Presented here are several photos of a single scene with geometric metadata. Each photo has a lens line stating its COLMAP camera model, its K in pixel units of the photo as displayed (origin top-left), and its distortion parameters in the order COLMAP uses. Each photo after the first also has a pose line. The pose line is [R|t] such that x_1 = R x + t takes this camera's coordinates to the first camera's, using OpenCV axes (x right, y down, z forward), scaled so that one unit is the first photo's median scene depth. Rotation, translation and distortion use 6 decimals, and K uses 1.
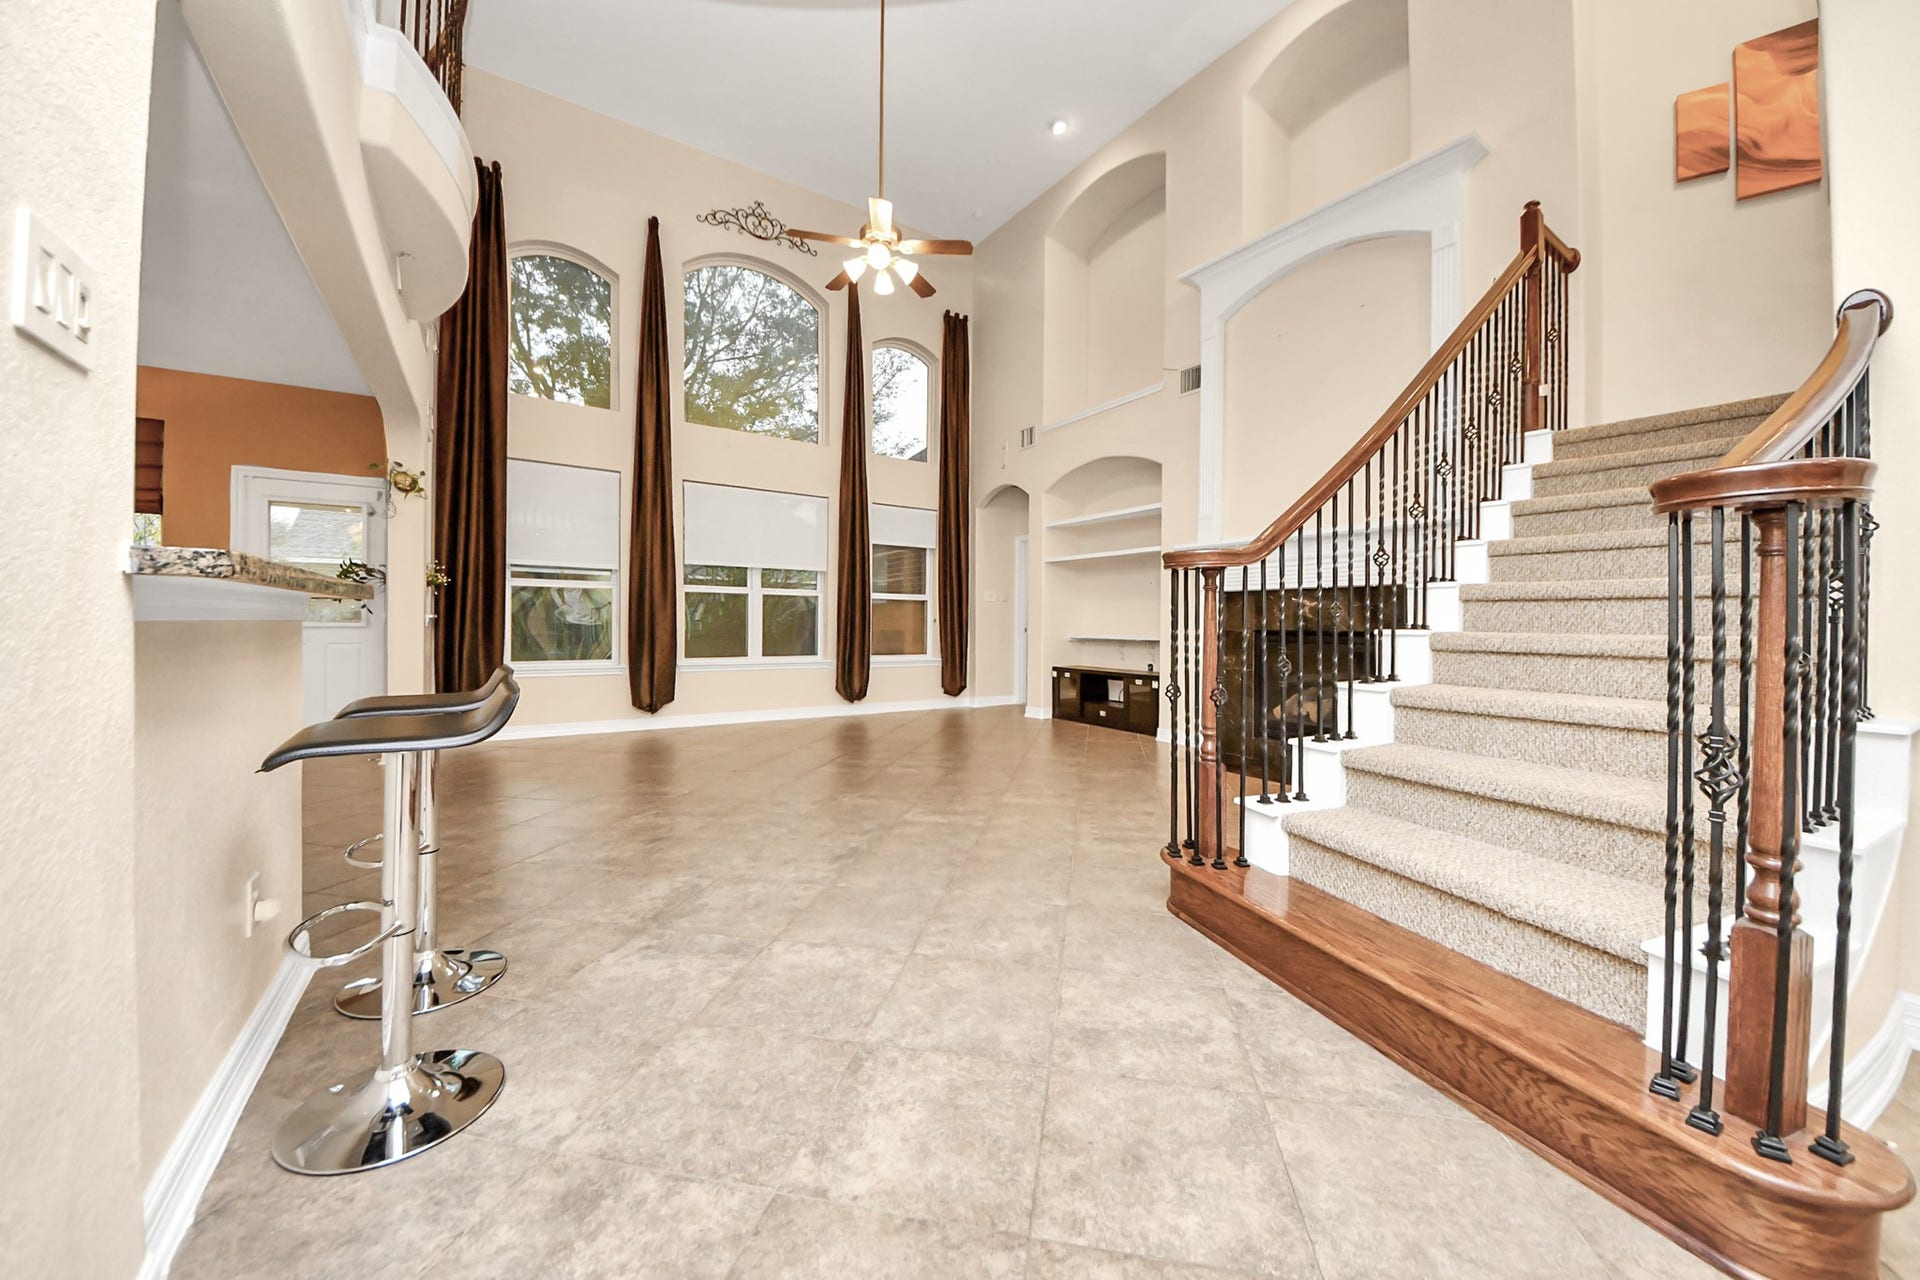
lens RADIAL K [[687.6, 0, 966.7], [0, 687.6, 635.0], [0, 0, 1]] dist [-0.010808, -0.001309]
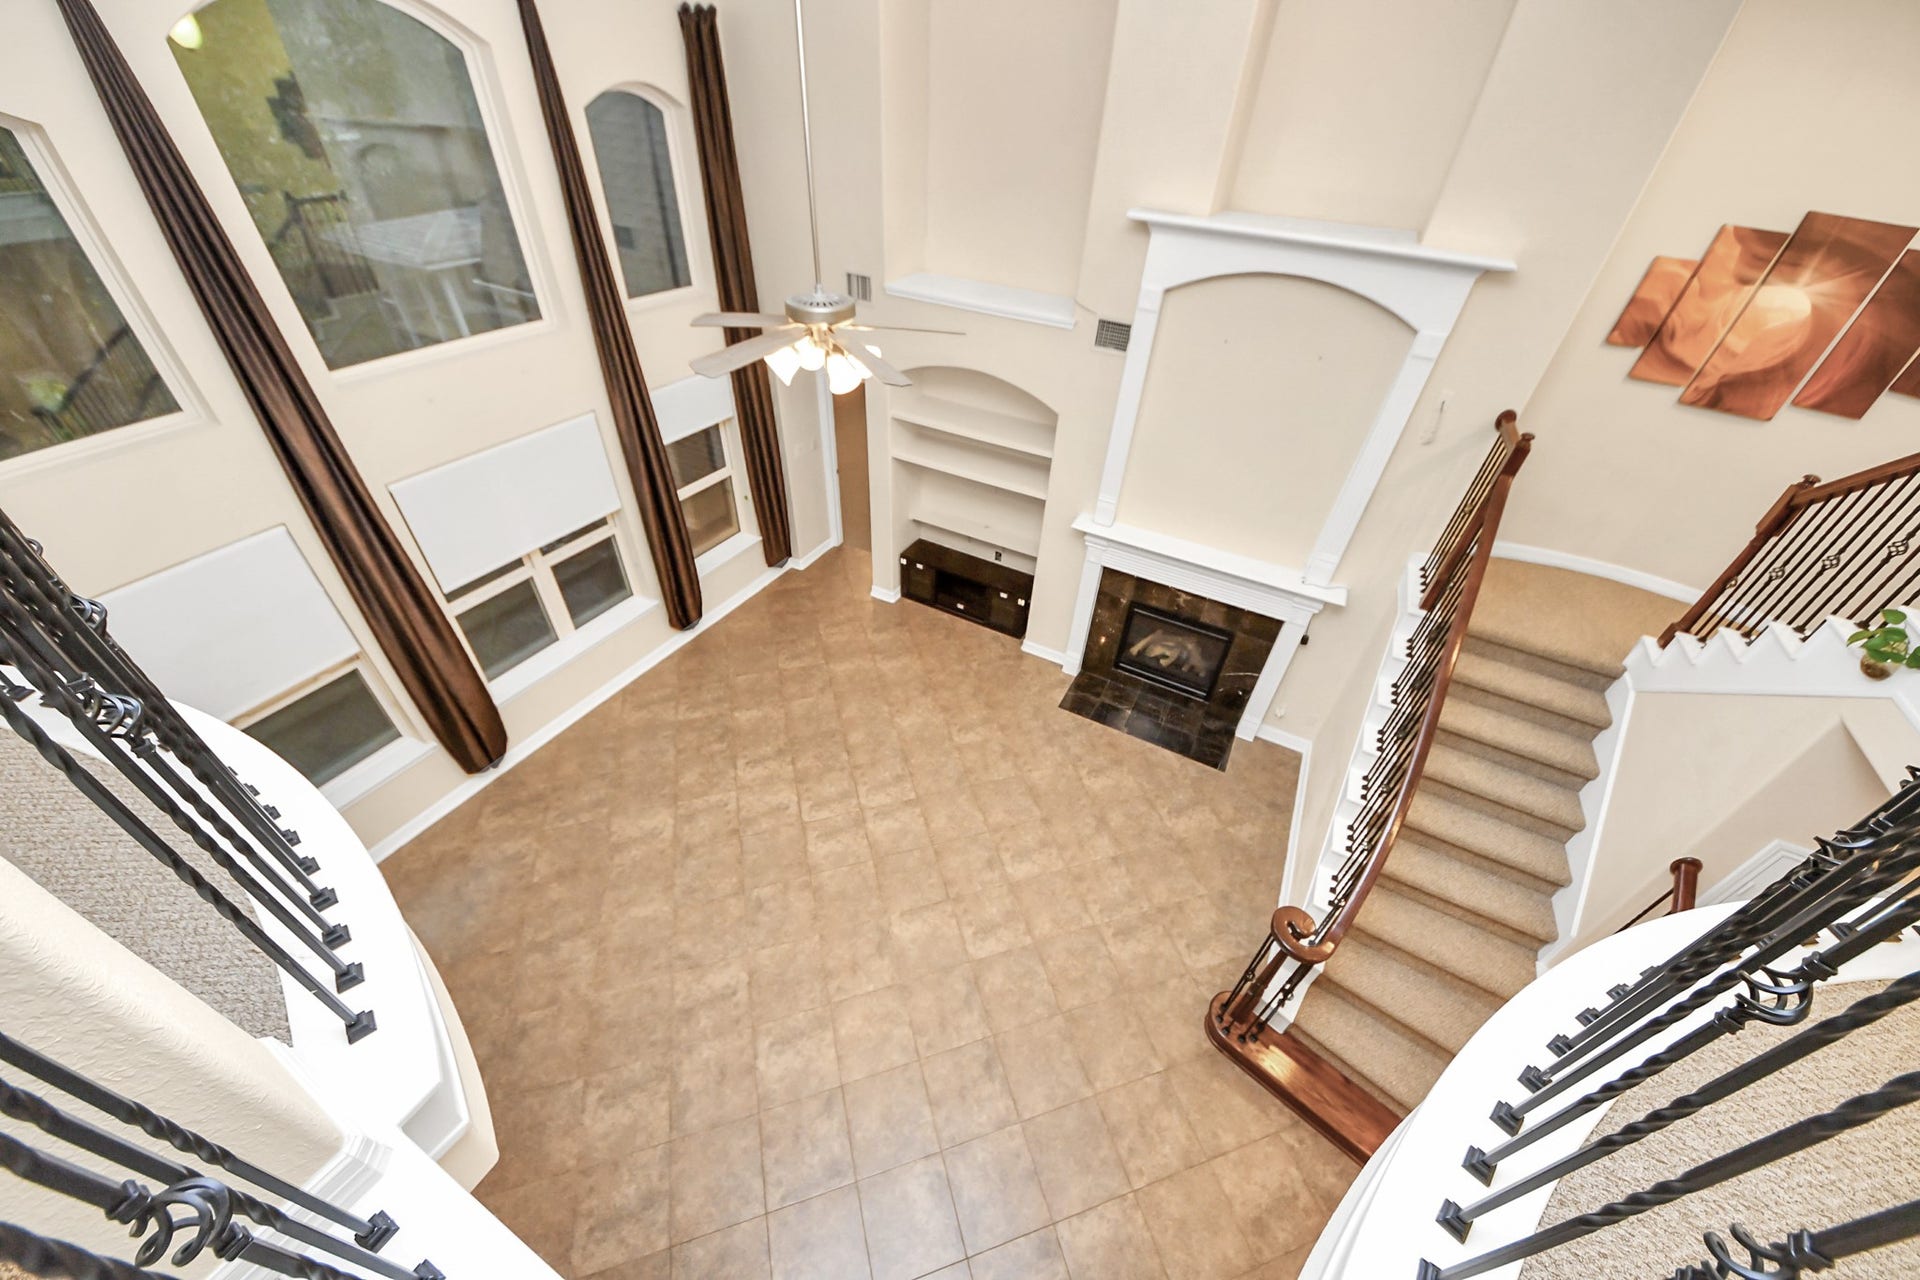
lens RADIAL K [[687.6, 0, 953.0], [0, 687.6, 638.5], [0, 0, 1]] dist [-0.010808, -0.001309]
pose [[0.883393, -0.269960, 0.383065, -0.247876], [-0.031627, 0.781202, 0.623477, -0.542493], [-0.467565, -0.562890, 0.681570, 0.271920]]
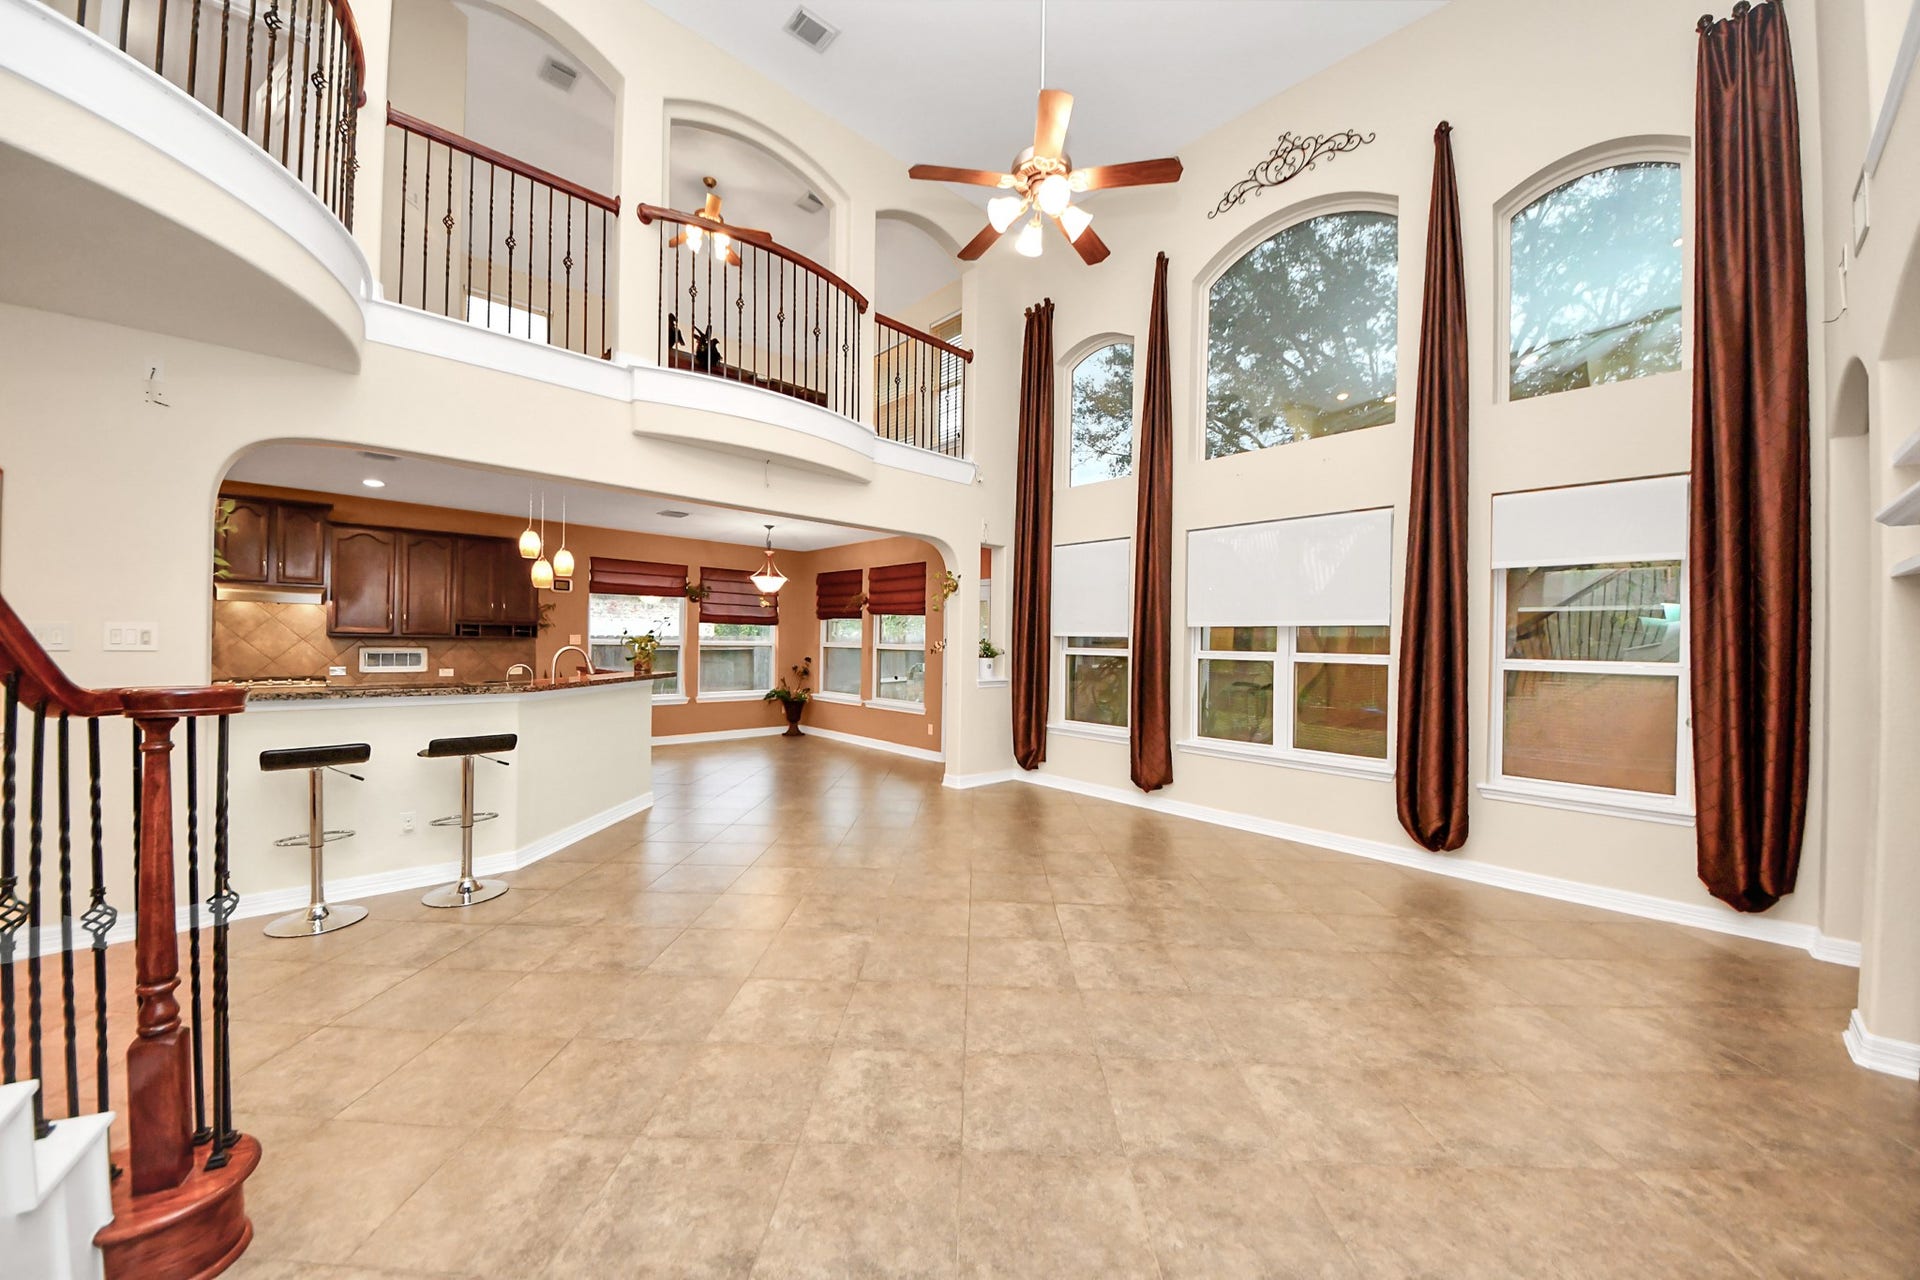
lens RADIAL K [[687.6, 0, 959.7], [0, 687.6, 638.9], [0, 0, 1]] dist [-0.010808, -0.001309]
pose [[0.158014, -0.014235, -0.987334, 0.405315], [-0.029016, 0.999397, -0.019052, -0.066267], [0.987010, 0.031659, 0.157506, 0.612384]]
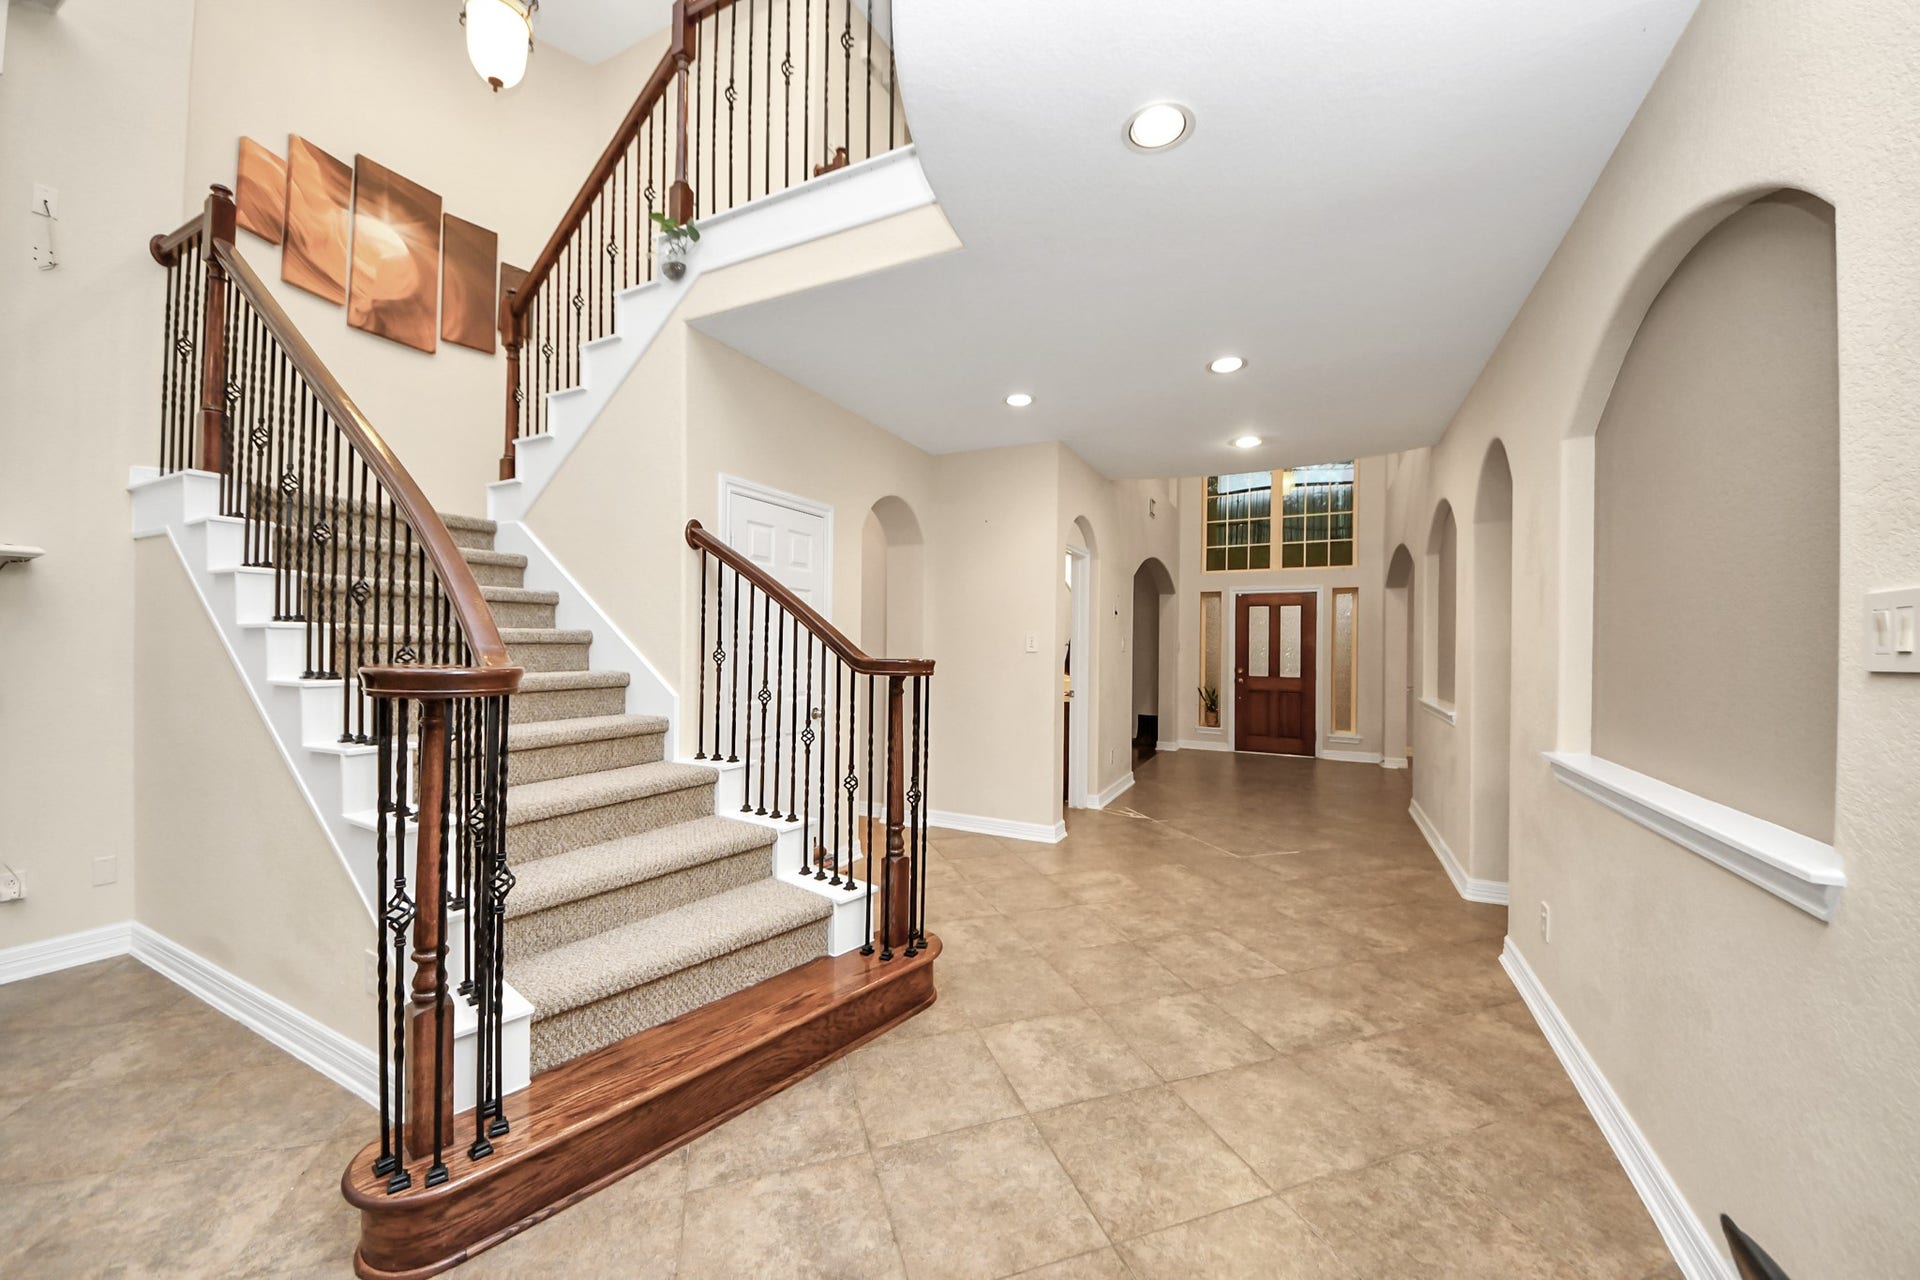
lens RADIAL K [[687.6, 0, 969.2], [0, 687.6, 648.3], [0, 0, 1]] dist [-0.010808, -0.001309]
pose [[-0.501619, -0.029570, 0.864583, -0.159340], [-0.007467, 0.999526, 0.029853, -0.060175], [-0.865056, 0.008519, -0.501602, 0.339110]]
